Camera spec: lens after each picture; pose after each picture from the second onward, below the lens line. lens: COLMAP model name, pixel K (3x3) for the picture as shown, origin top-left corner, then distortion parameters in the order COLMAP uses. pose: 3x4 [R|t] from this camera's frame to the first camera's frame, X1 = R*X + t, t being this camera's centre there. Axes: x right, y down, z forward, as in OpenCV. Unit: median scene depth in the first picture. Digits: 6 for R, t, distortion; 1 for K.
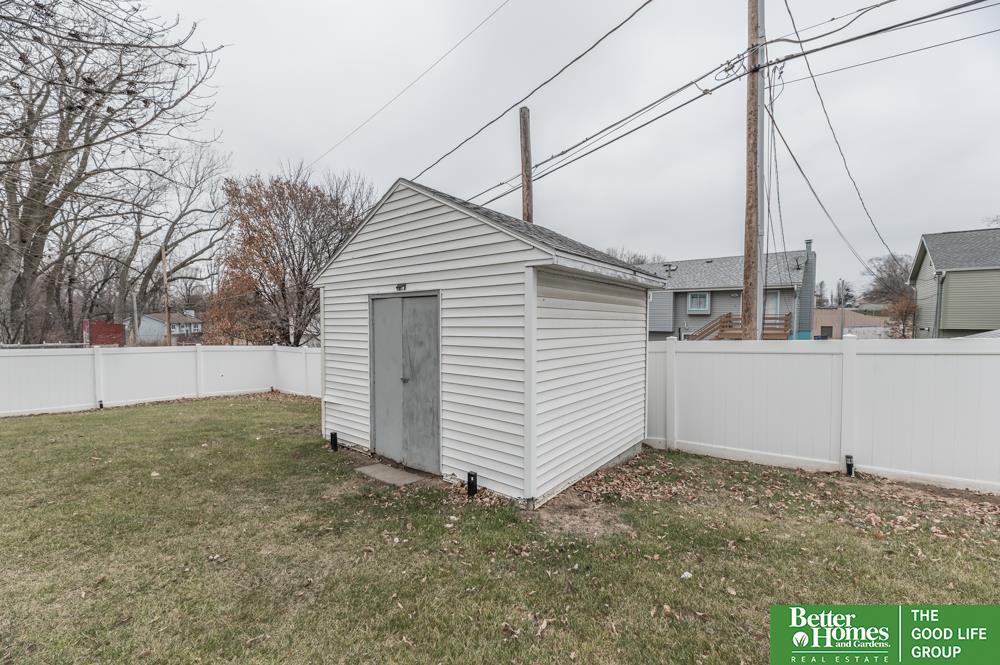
lens RADIAL K [[402.4, 0, 501.1], [0, 402.4, 337.8], [0, 0, 1]] dist [-0.001308, -0.000305]
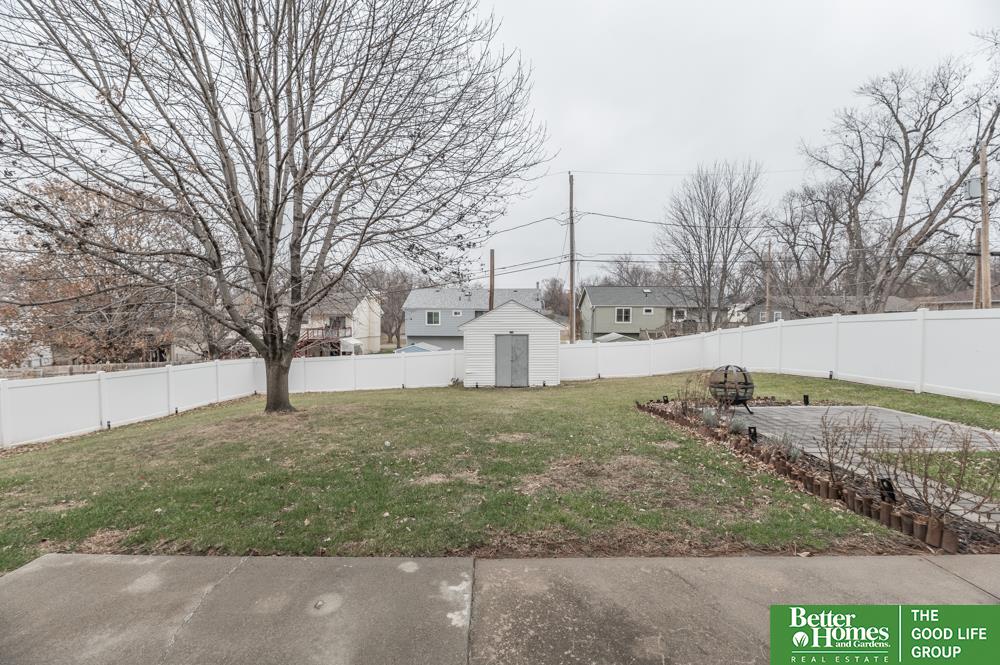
lens RADIAL K [[402.4, 0, 501.1], [0, 402.4, 337.8], [0, 0, 1]] dist [-0.001308, -0.000305]
pose [[0.803185, -0.030977, 0.594924, -1.771713], [0.045154, 0.998940, -0.008948, -0.043169], [-0.594016, 0.034050, 0.803732, -1.241647]]
